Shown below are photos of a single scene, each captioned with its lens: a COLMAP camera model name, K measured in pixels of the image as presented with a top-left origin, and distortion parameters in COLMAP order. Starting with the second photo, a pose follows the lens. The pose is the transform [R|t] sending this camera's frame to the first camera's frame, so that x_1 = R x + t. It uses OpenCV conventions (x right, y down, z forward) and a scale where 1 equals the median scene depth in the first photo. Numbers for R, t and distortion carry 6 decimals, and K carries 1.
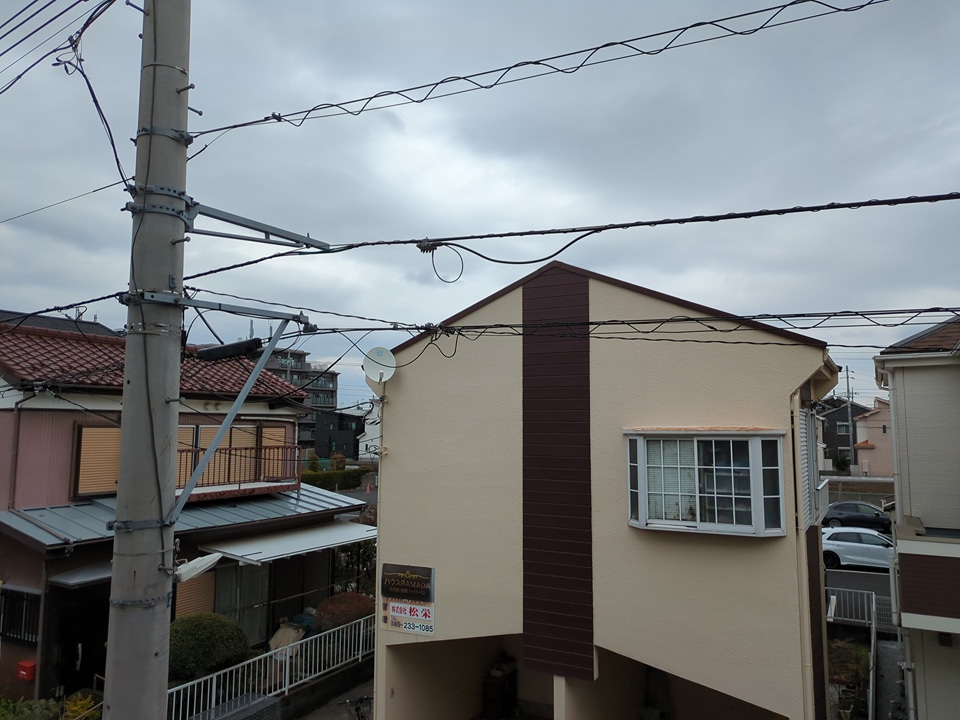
lens RADIAL K [[729.3, 0, 481.4], [0, 729.3, 363.5], [0, 0, 1]] dist [0.023651, -0.005780]
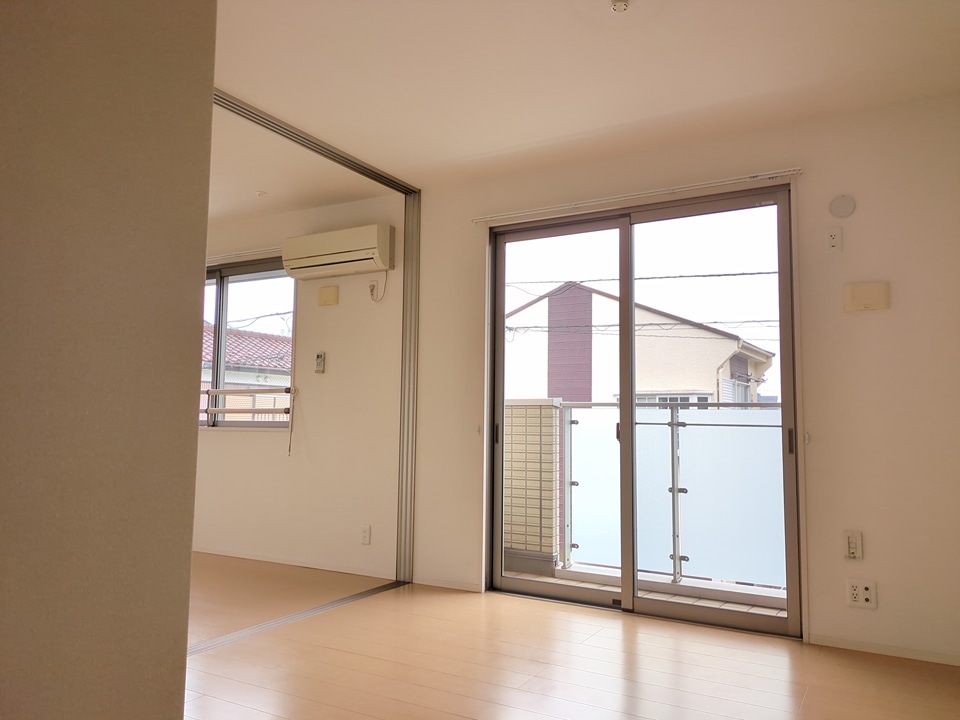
lens RADIAL K [[729.3, 0, 481.4], [0, 729.3, 363.5], [0, 0, 1]] dist [0.023651, -0.005780]
pose [[0.999365, -0.000292, -0.035636, -0.032703], [0.000465, 0.999988, 0.004841, 0.023025], [0.035634, -0.004854, 0.999353, -0.606935]]
